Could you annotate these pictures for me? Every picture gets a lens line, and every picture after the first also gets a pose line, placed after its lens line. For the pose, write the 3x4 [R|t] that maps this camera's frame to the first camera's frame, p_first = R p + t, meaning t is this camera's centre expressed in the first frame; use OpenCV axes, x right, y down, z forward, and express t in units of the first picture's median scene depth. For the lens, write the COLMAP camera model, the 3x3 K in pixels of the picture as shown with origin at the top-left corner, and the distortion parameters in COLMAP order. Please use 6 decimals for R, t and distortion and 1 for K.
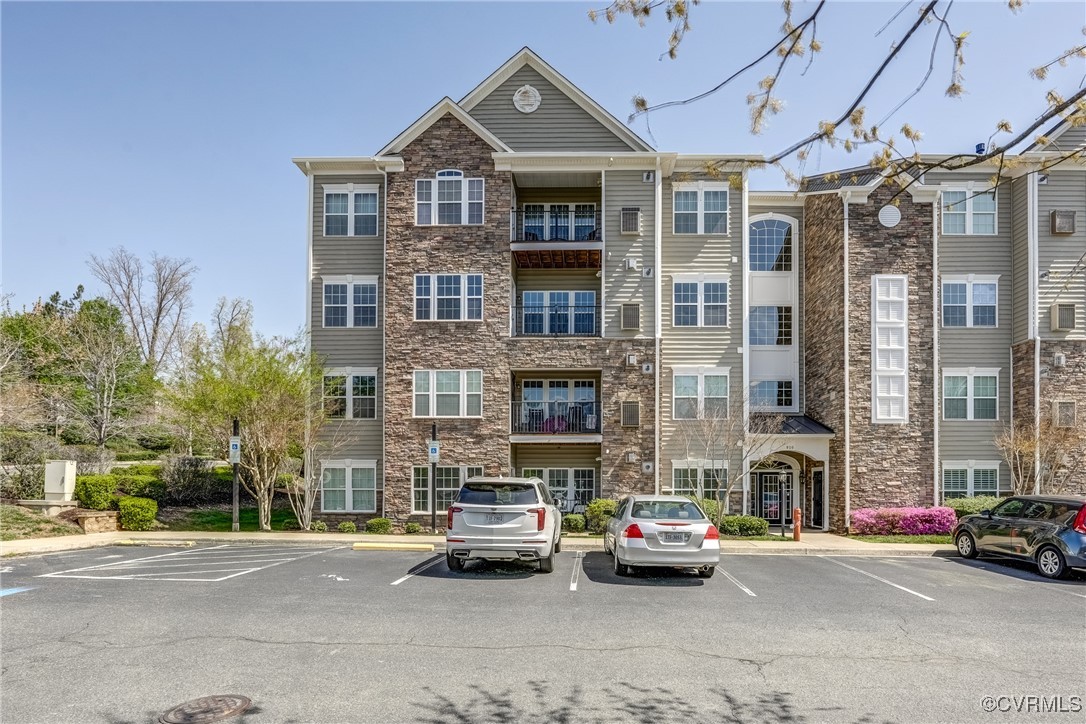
lens RADIAL K [[478.5, 0, 511.0], [0, 478.5, 393.6], [0, 0, 1]] dist [-0.015562, 0.006828]
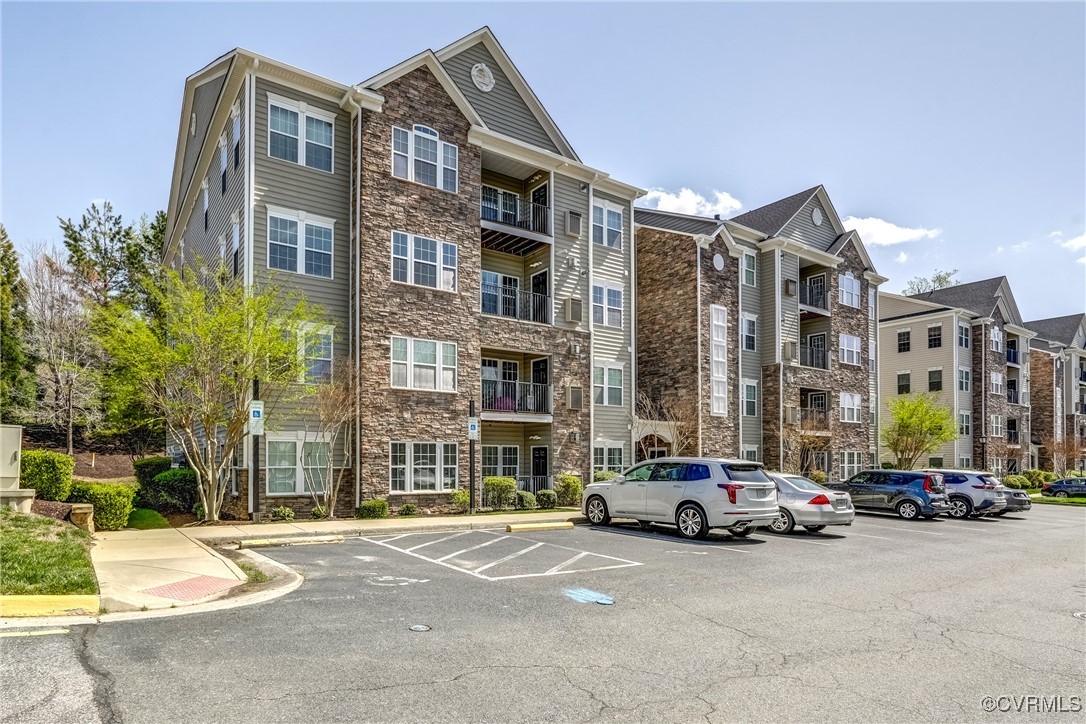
lens RADIAL K [[478.5, 0, 537.1], [0, 478.5, 364.1], [0, 0, 1]] dist [-0.015562, 0.006828]
pose [[0.874983, 0.097162, 0.474304, -0.348397], [-0.093232, 0.995134, -0.031864, 0.007424], [-0.475092, -0.016339, 0.879784, 0.061348]]
